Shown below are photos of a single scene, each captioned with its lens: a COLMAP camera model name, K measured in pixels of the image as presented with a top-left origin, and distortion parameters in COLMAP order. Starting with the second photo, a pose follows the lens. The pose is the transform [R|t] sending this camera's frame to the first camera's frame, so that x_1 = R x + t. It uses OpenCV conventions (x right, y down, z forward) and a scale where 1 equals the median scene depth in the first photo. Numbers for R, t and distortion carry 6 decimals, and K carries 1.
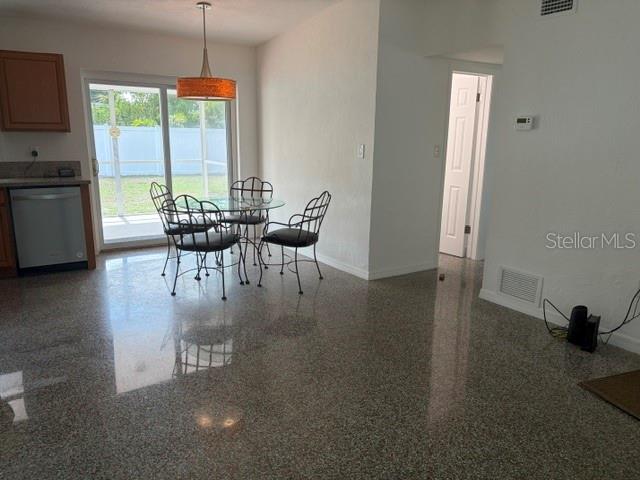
lens RADIAL K [[463.7, 0, 320.0], [0, 463.7, 240.0], [0, 0, 1]] dist [0.000266, 0.000658]
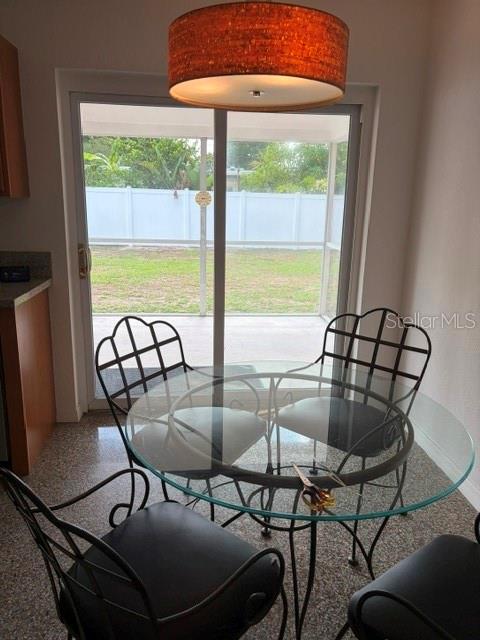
lens RADIAL K [[481.0, 0, 217.9], [0, 481.0, 319.5], [0, 0, 1]] dist [0.042938, 0.002284]
pose [[0.870447, 0.123788, -0.476443, -0.072358], [-0.116681, 0.992167, 0.044610, -0.139733], [0.478233, 0.016761, 0.878073, 0.598389]]
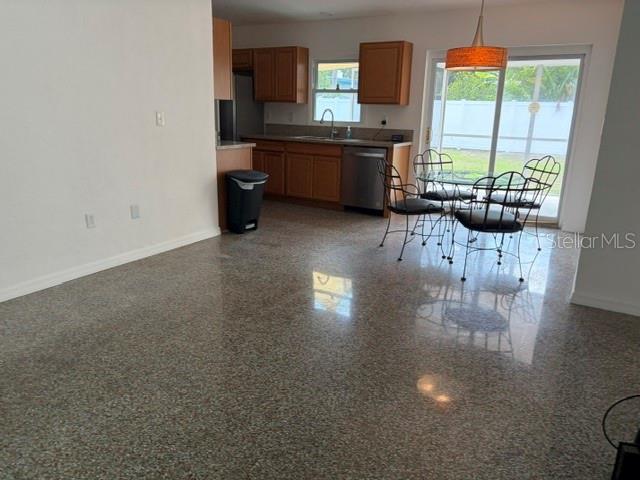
lens RADIAL K [[481.0, 0, 320.0], [0, 481.0, 240.0], [0, 0, 1]] dist [0.042938, 0.002284]
pose [[0.437962, 0.240309, -0.866280, 0.504190], [-0.219885, 0.962977, 0.155966, -0.040794], [0.871688, 0.122175, 0.474588, 0.241311]]
